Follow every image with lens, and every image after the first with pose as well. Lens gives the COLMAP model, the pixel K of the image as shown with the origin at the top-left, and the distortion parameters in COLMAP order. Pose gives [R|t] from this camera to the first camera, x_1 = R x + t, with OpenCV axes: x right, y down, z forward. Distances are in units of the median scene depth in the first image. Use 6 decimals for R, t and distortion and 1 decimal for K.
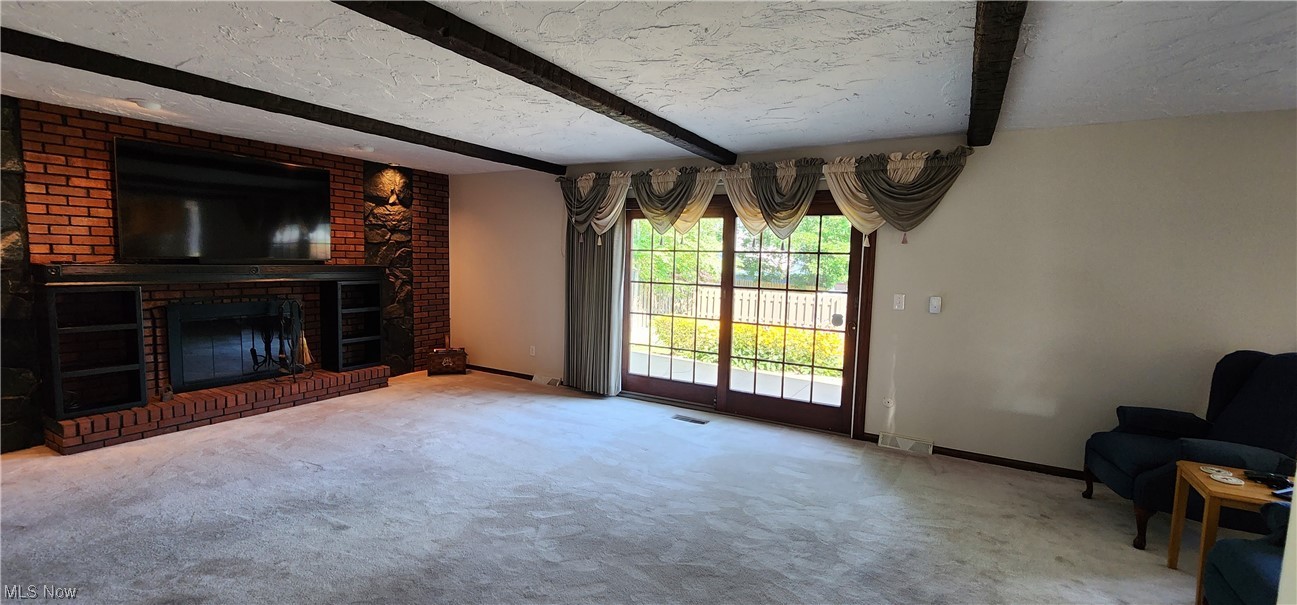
lens RADIAL K [[532.5, 0, 640.1], [0, 532.5, 301.6], [0, 0, 1]] dist [0.000778, -0.000099]
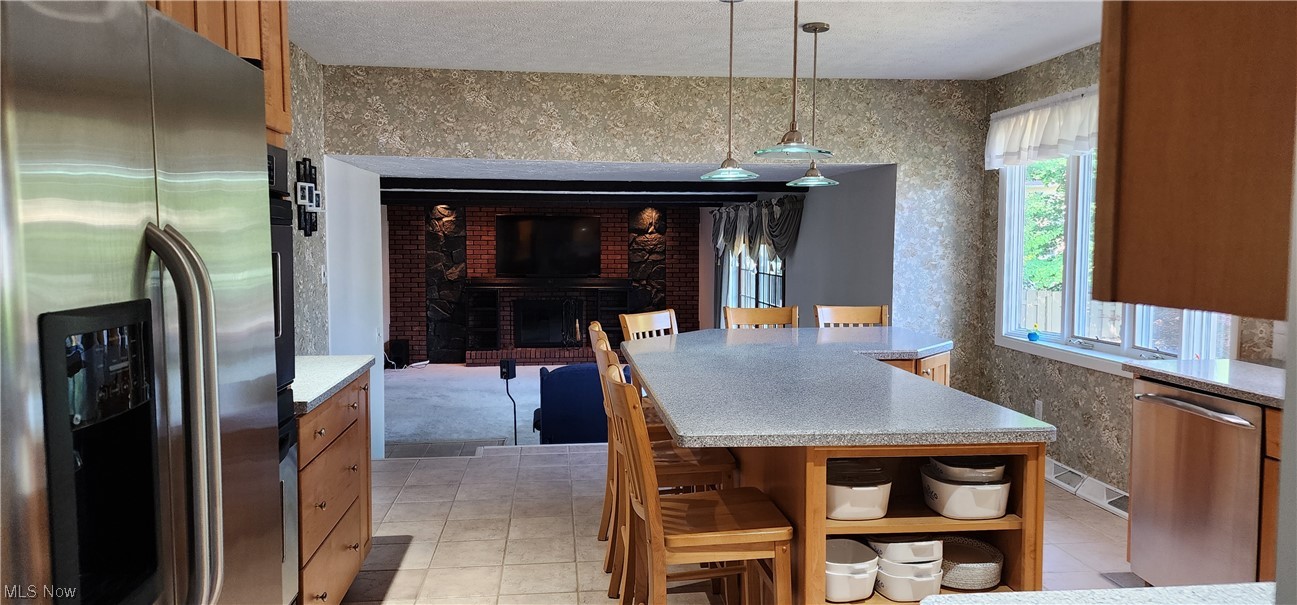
lens RADIAL K [[859.5, 0, 651.2], [0, 859.5, 302.8], [0, 0, 1]] dist [0.035851, -0.003201]
pose [[0.594664, 0.039264, -0.803015, 1.336160], [-0.054928, 0.998457, 0.008144, -0.024321], [0.802096, 0.039265, 0.595903, -0.302429]]
